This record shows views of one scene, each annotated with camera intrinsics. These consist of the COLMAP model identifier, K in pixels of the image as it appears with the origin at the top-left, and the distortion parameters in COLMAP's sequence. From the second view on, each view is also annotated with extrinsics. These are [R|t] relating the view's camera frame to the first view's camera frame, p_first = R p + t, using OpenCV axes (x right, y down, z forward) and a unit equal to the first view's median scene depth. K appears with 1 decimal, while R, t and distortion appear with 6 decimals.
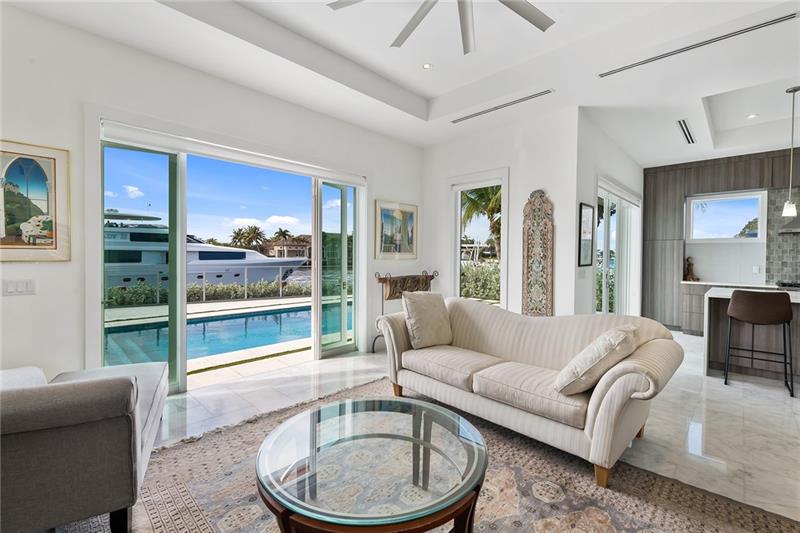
lens RADIAL K [[343.7, 0, 399.8], [0, 343.7, 262.3], [0, 0, 1]] dist [0.002950, 0.000219]
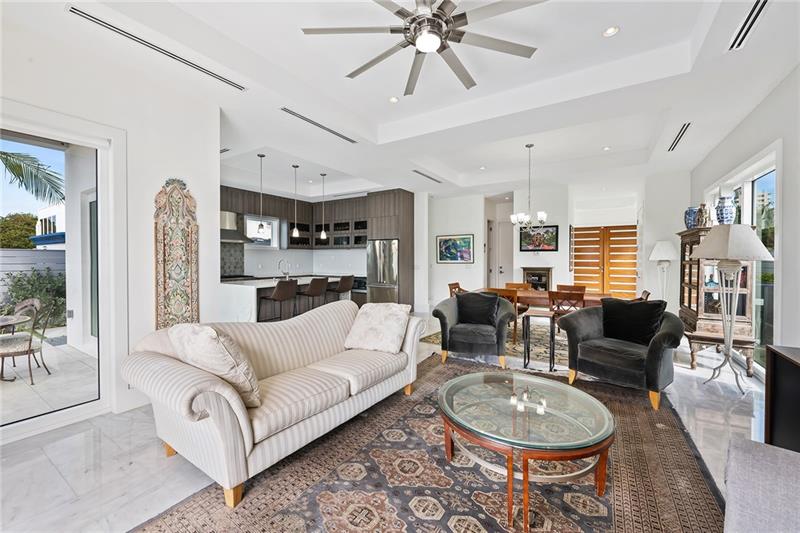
lens RADIAL K [[319.0, 0, 398.3], [0, 319.0, 260.6], [0, 0, 1]] dist [-0.000132, -0.000116]
pose [[-0.207269, -0.012225, 0.978208, -0.440798], [0.015554, 0.999754, 0.015790, -0.020447], [-0.978160, 0.018488, -0.207028, 0.636058]]
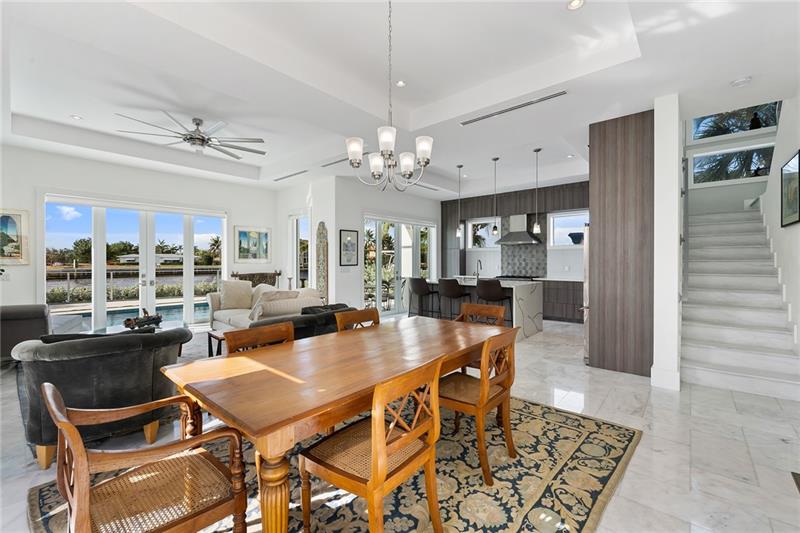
lens RADIAL K [[343.7, 0, 399.8], [0, 343.7, 262.3], [0, 0, 1]] dist [0.002950, 0.000219]
pose [[0.995763, -0.009797, 0.091434, 0.623592], [0.011226, 0.999823, -0.015127, 0.022555], [-0.091270, 0.016090, 0.995696, -0.736288]]
